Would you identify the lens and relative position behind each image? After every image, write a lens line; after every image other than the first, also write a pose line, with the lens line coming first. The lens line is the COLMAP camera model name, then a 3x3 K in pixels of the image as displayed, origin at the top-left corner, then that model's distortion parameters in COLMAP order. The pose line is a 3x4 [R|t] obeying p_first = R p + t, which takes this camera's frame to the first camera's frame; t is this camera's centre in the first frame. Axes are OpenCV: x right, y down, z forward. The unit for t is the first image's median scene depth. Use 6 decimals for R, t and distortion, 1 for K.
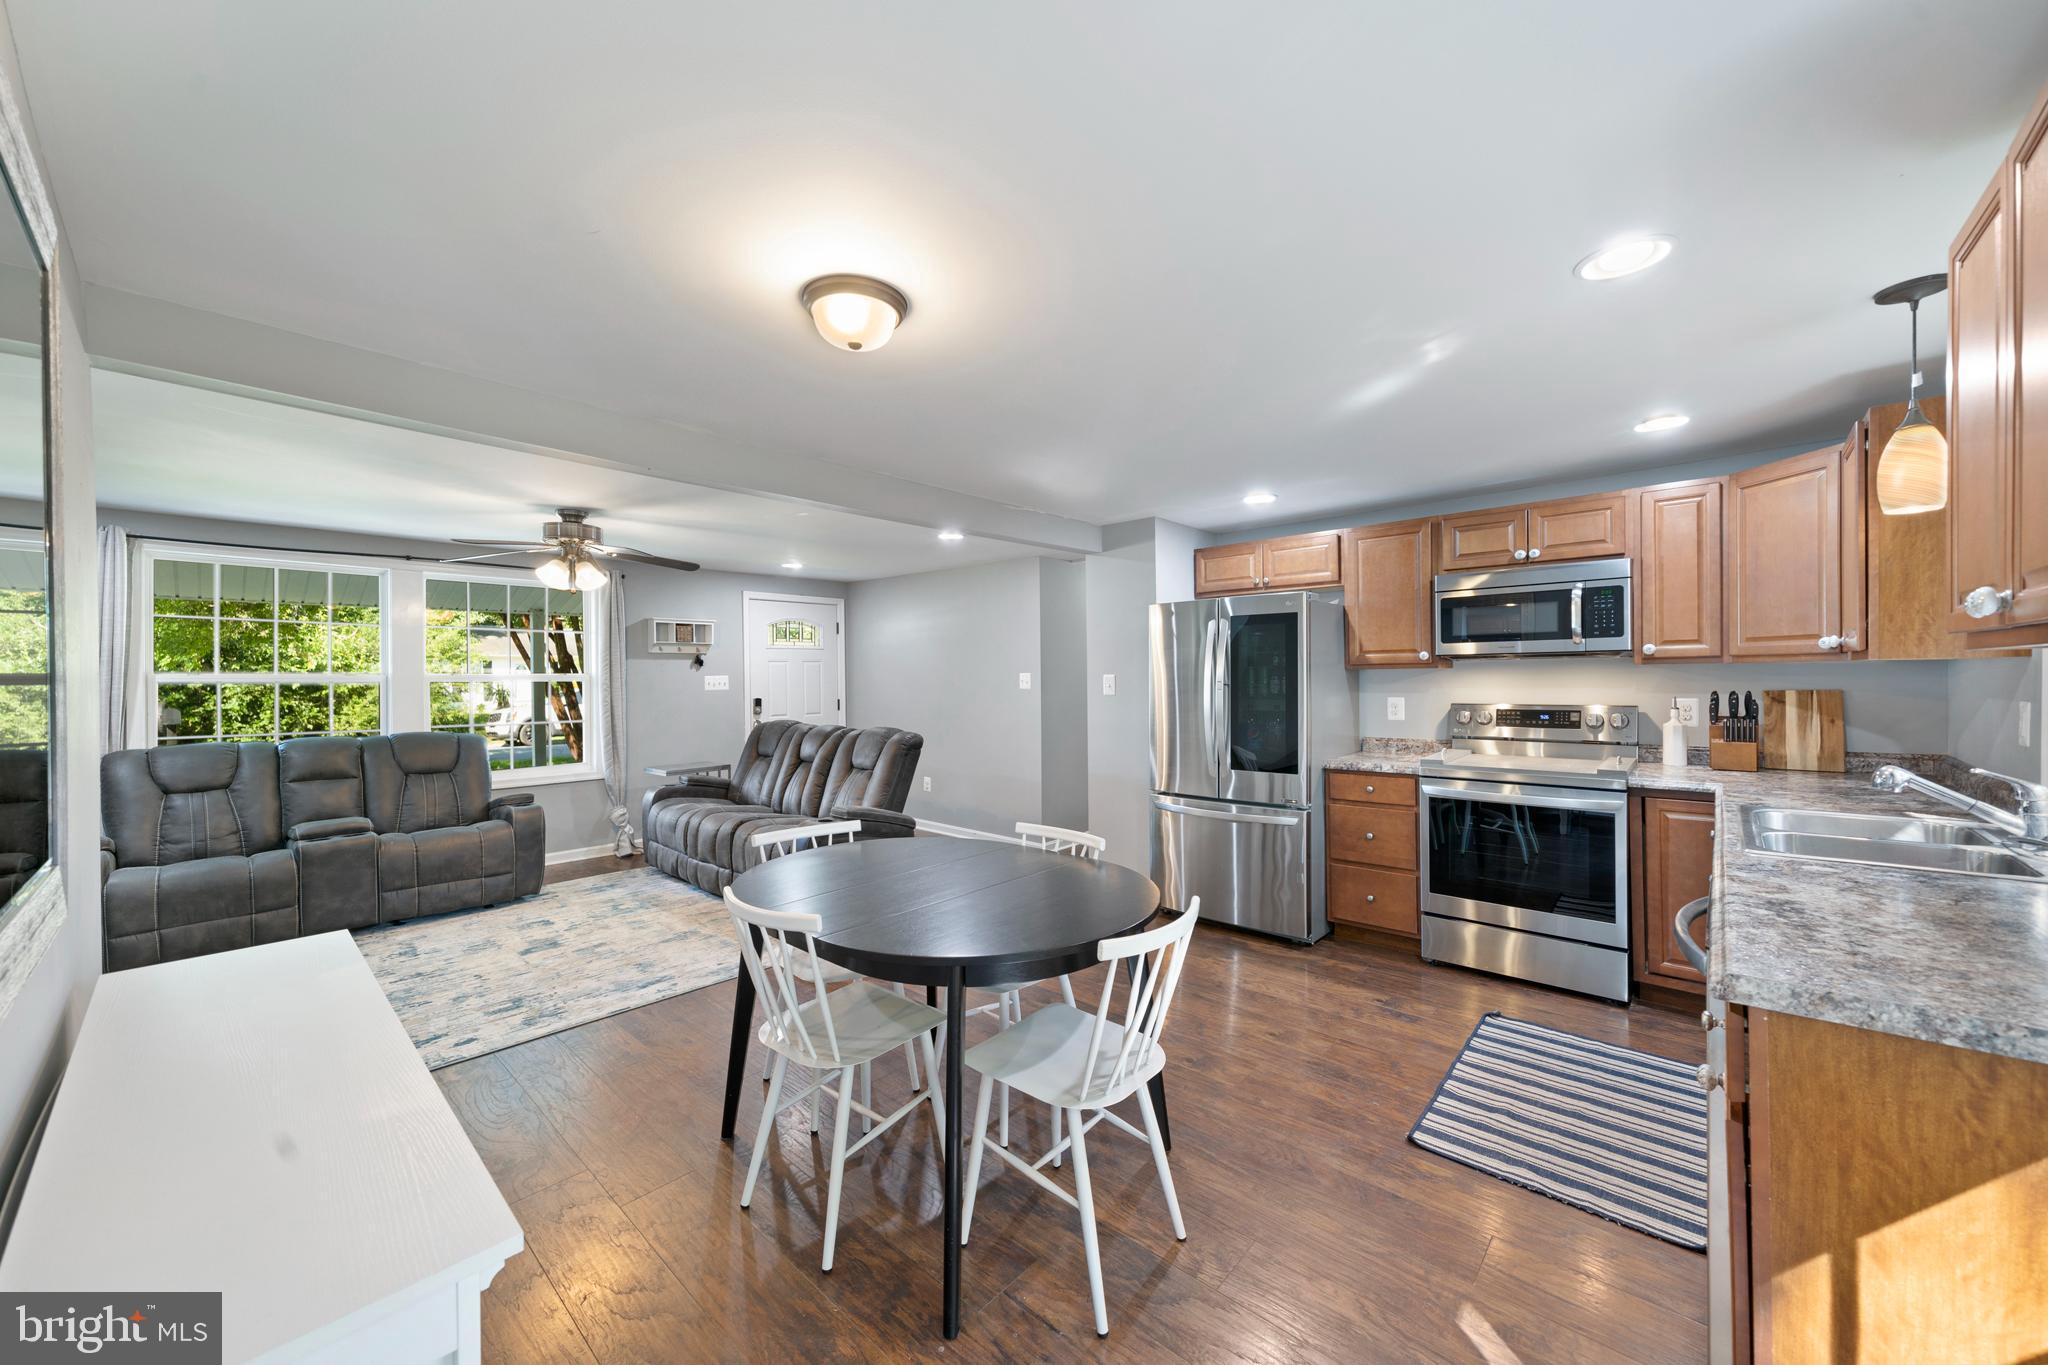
lens RADIAL K [[752.8, 0, 1024.0], [0, 752.8, 682.5], [0, 0, 1]] dist [0.000160, -0.000265]
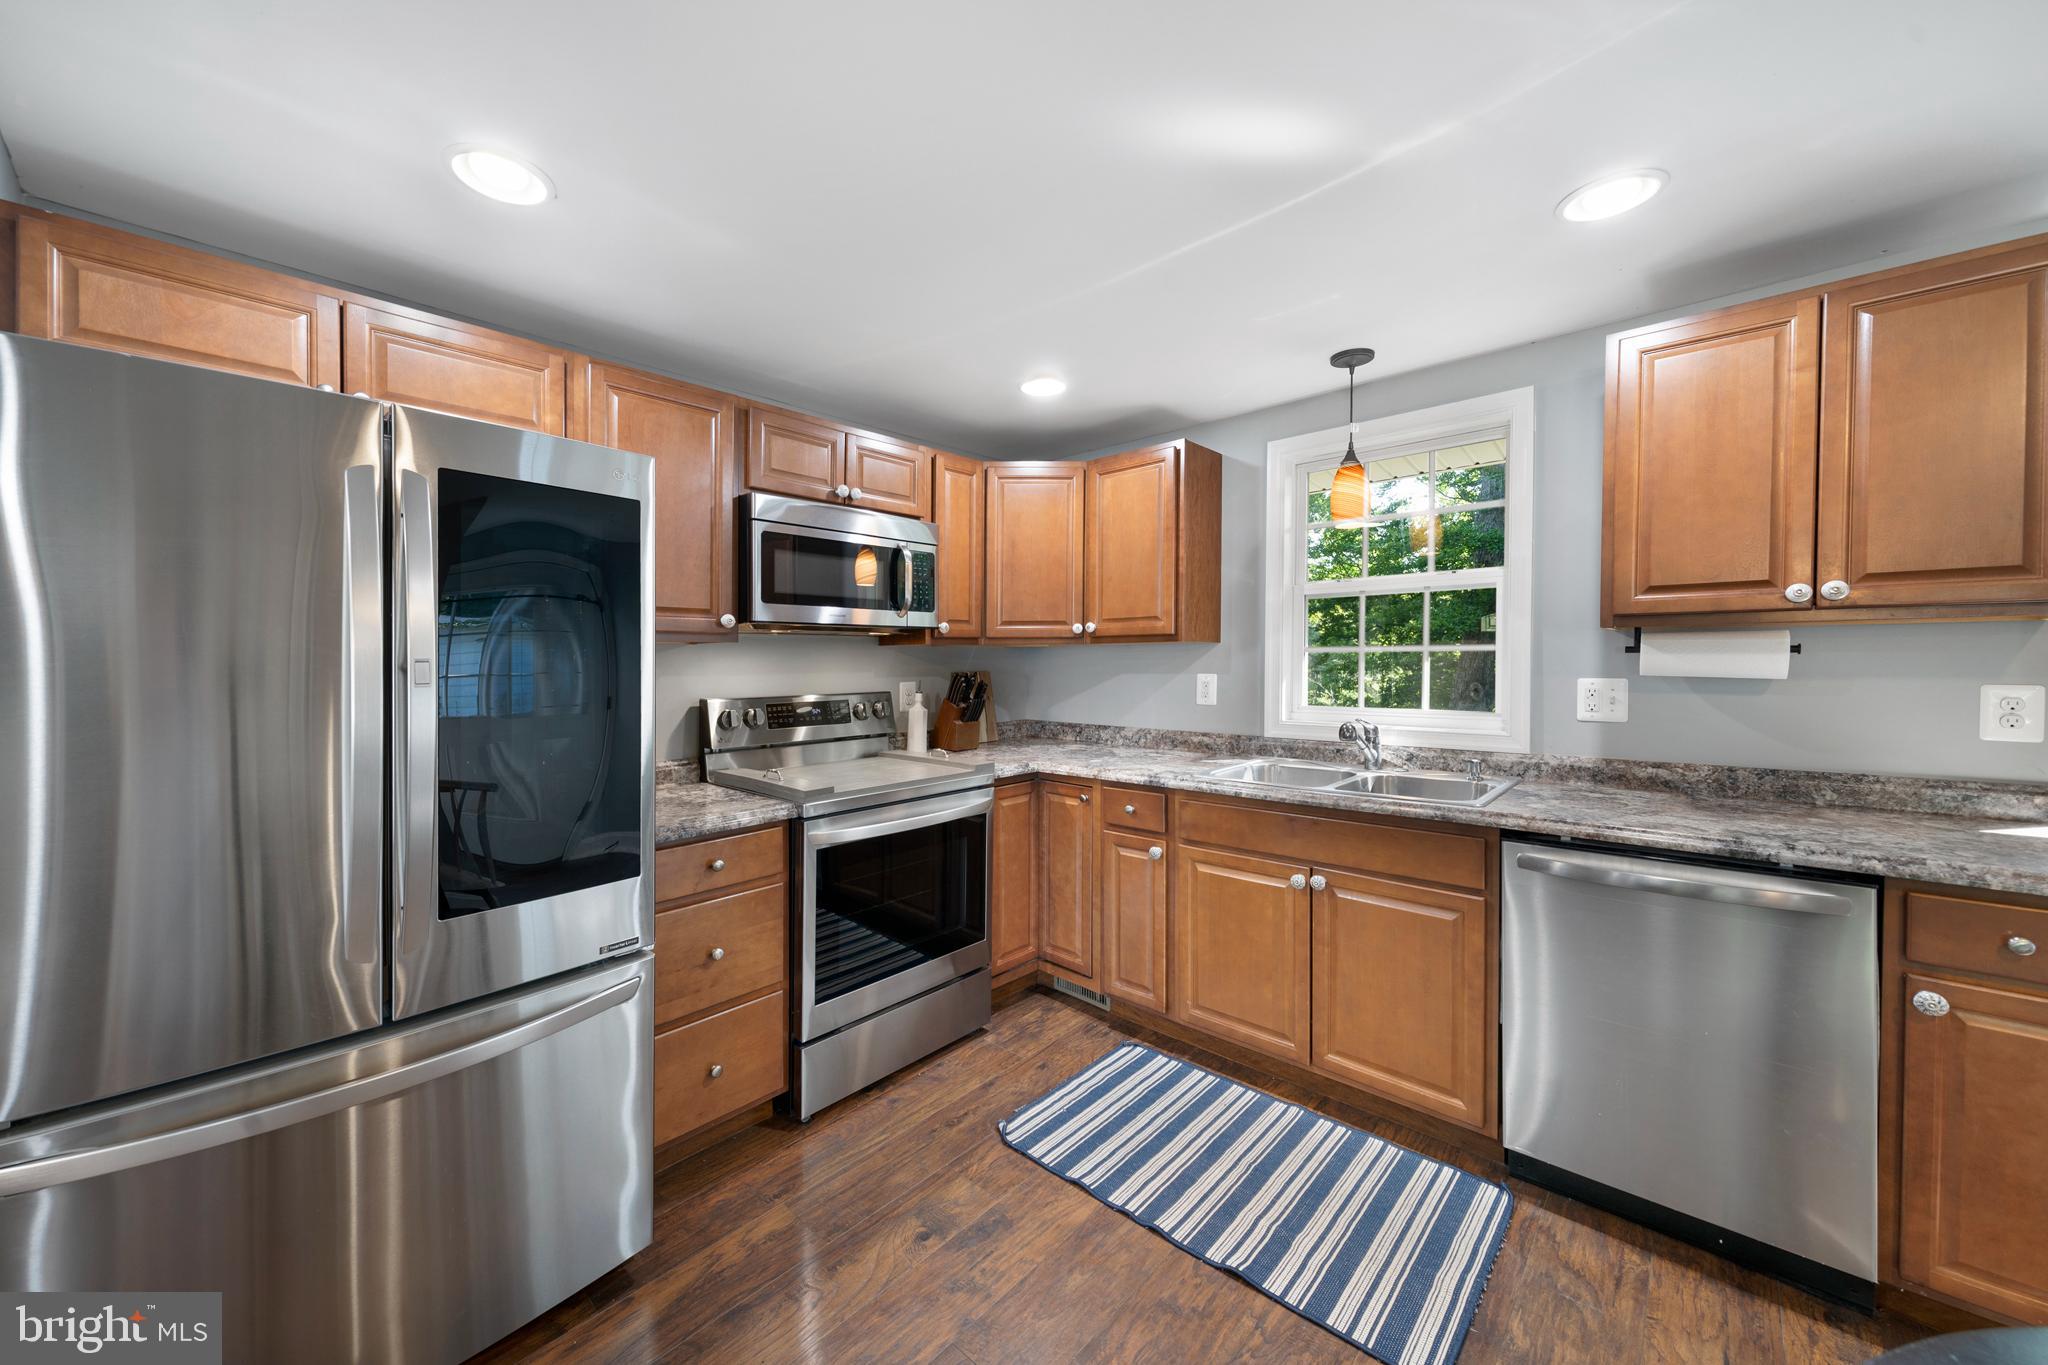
lens RADIAL K [[741.9, 0, 1015.2], [0, 741.9, 677.5], [0, 0, 1]] dist [0.005379, -0.000171]
pose [[0.007978, -0.009468, 0.999923, -0.052145], [0.014915, 0.999845, 0.009348, 0.007187], [-0.999857, 0.014840, 0.008118, 0.699432]]
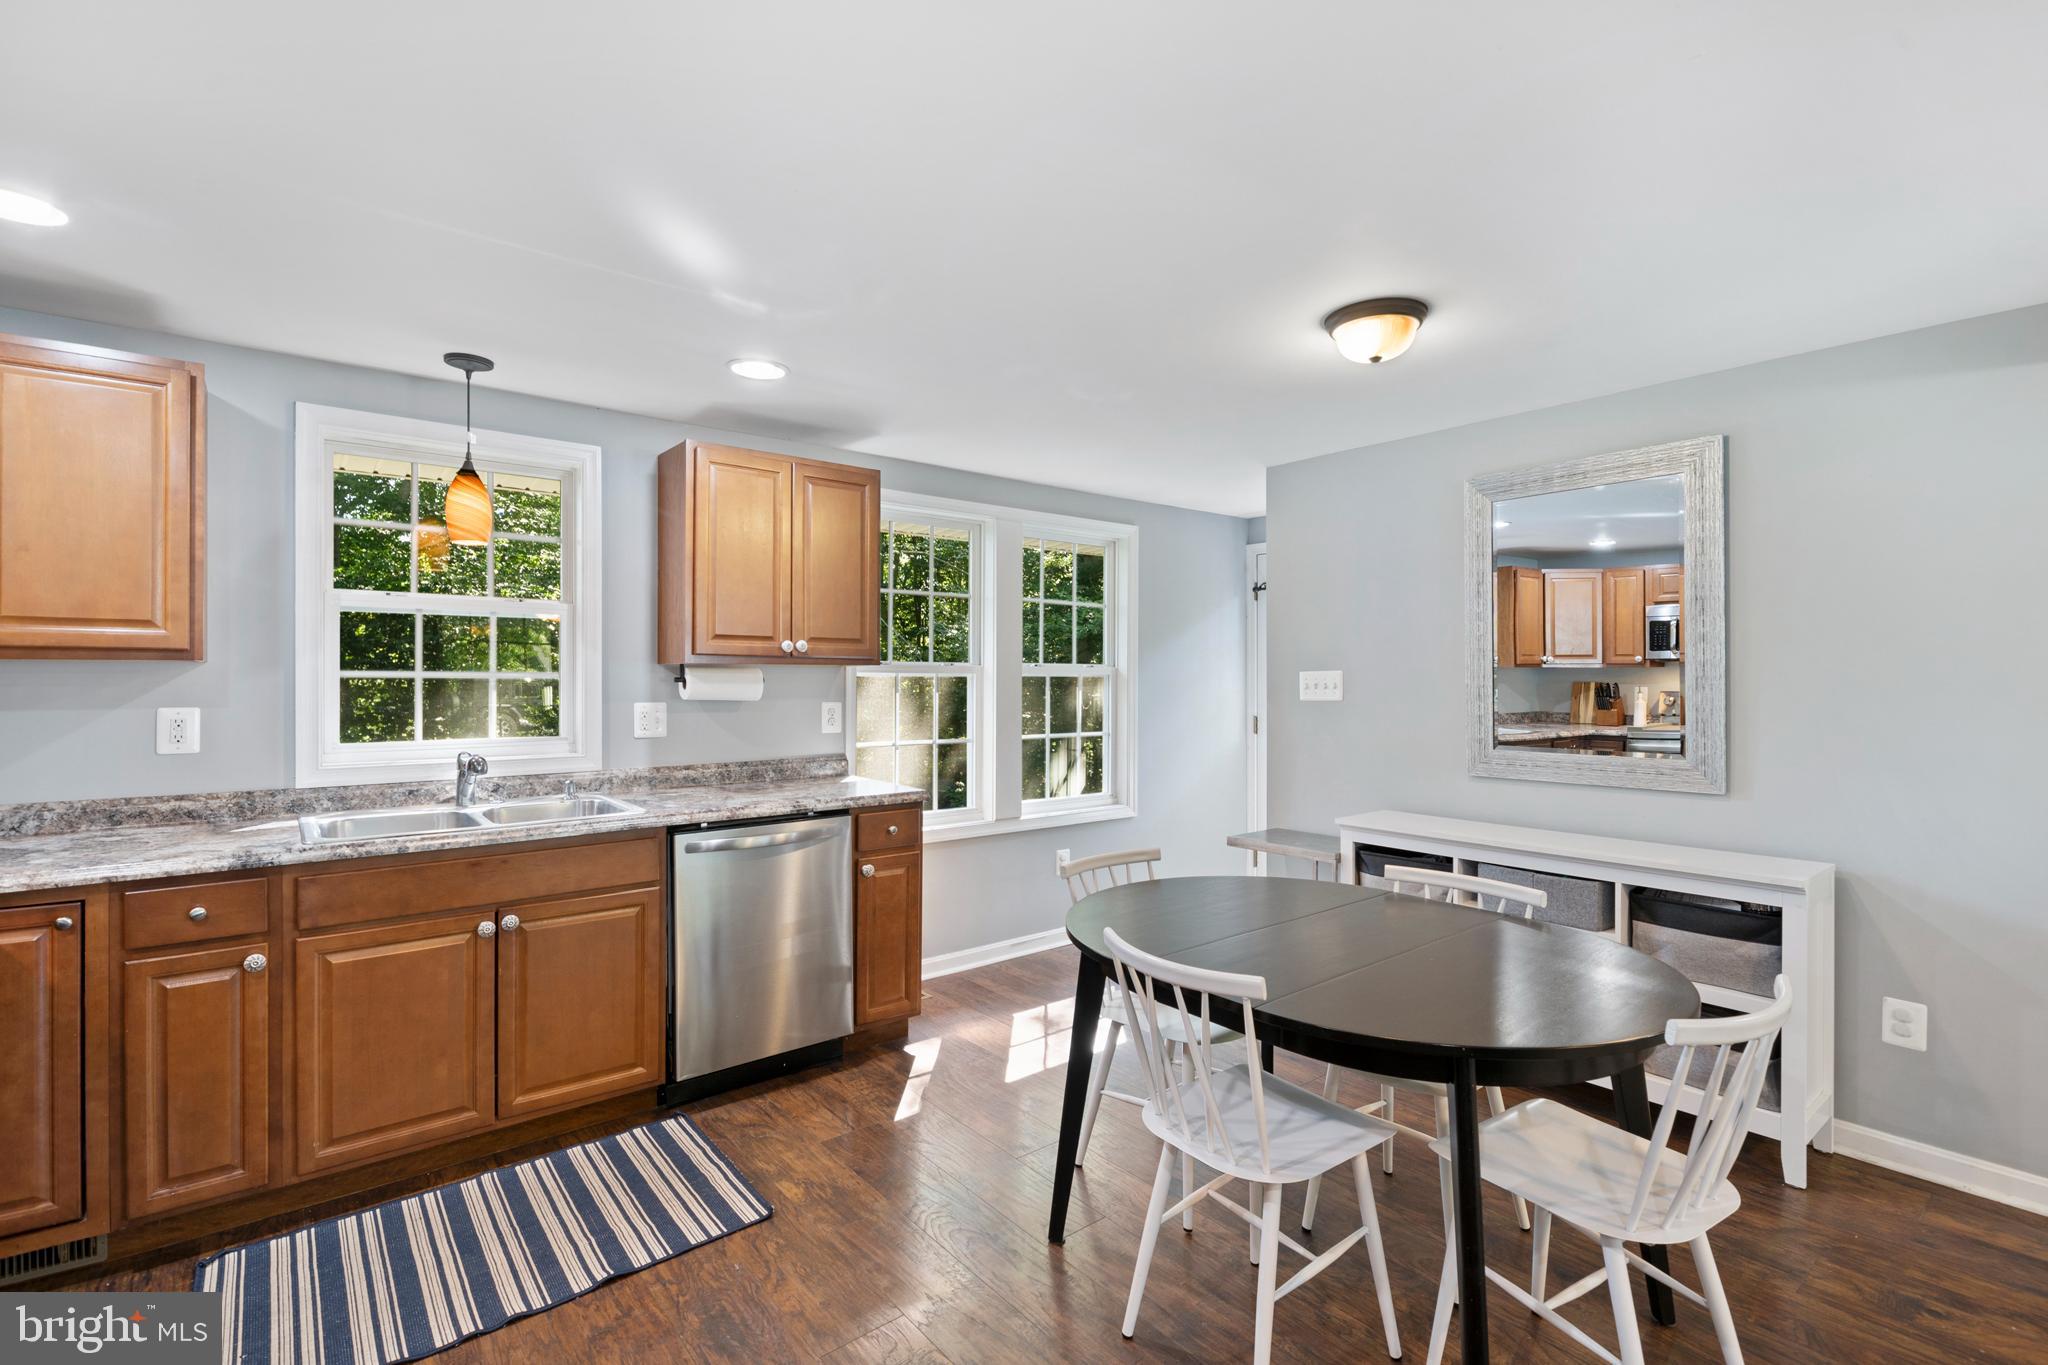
lens RADIAL K [[937.0, 0, 1030.2], [0, 937.0, 678.8], [0, 0, 1]] dist [-0.000894, -0.000605]
pose [[-0.989872, 0.009079, 0.141671, 0.031686], [0.010452, 0.999905, 0.008951, -0.005888], [-0.141576, 0.010342, -0.989873, 1.056346]]
